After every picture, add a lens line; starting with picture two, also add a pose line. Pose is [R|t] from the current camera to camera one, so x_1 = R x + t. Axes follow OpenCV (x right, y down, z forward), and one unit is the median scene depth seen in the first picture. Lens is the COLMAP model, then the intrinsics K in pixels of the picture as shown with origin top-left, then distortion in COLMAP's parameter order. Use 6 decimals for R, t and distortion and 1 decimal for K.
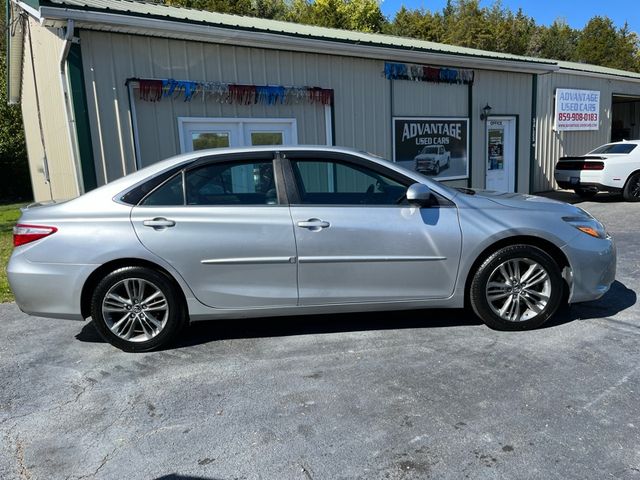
lens RADIAL K [[492.3, 0, 324.4], [0, 492.3, 240.6], [0, 0, 1]] dist [0.011849, -0.034356]
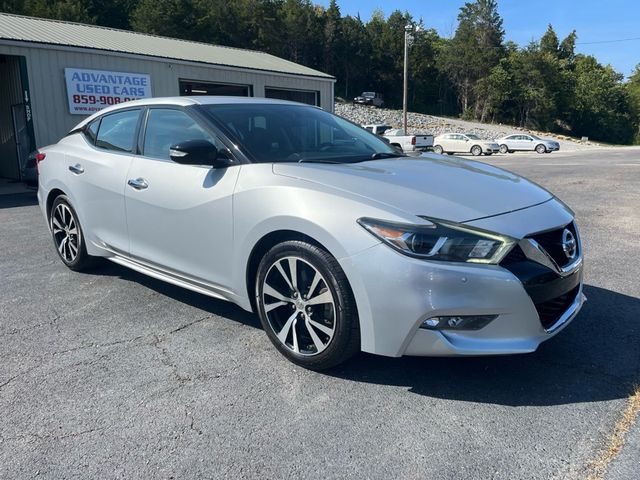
lens RADIAL K [[484.1, 0, 323.7], [0, 484.1, 230.2], [0, 0, 1]] dist [0.076131, -0.107751]
pose [[0.974748, -0.003720, 0.223278, 1.118943], [-0.000960, 0.999782, 0.020846, -0.039853], [-0.223307, -0.020534, 0.974532, -0.001915]]
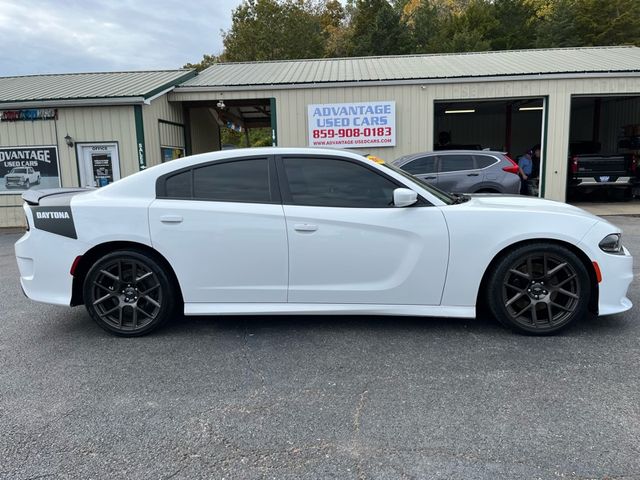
lens RADIAL K [[484.1, 0, 319.8], [0, 484.1, 237.2], [0, 0, 1]] dist [0.076131, -0.107751]
pose [[0.783175, 0.116323, -0.610823, 1.661828], [-0.113530, 0.992584, 0.043460, -0.149315], [0.611349, 0.035310, 0.790573, 0.428417]]
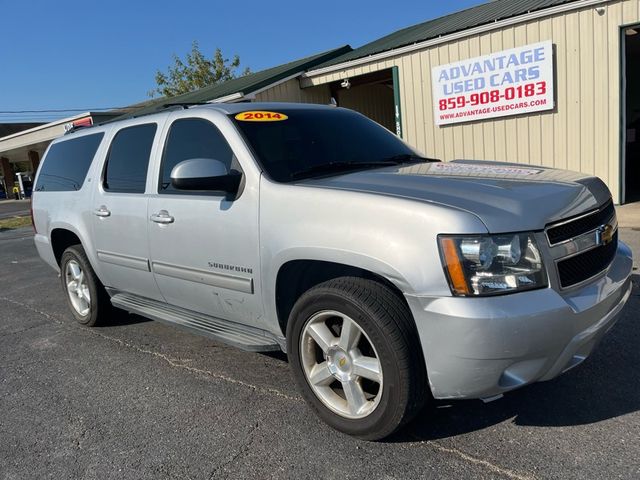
lens RADIAL K [[484.1, 0, 322.9], [0, 484.1, 242.1], [0, 0, 1]] dist [0.076131, -0.107751]
pose [[0.233045, 0.191845, -0.953355, 1.782530], [-0.071571, 0.981073, 0.179927, -0.264237], [0.969829, 0.026302, 0.242365, 1.027195]]
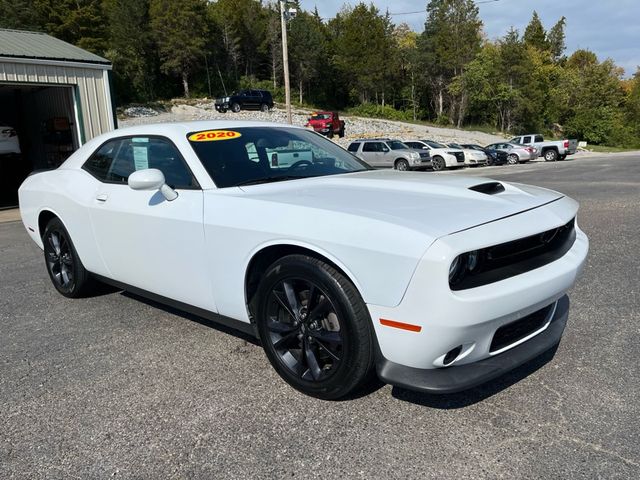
lens RADIAL K [[484.1, 0, 324.7], [0, 484.1, 240.5], [0, 0, 1]] dist [0.076131, -0.107751]
pose [[0.978413, -0.032717, 0.204054, 1.951132], [0.029405, 0.999382, 0.019243, -0.200245], [-0.204558, -0.012827, 0.978770, 0.699045]]
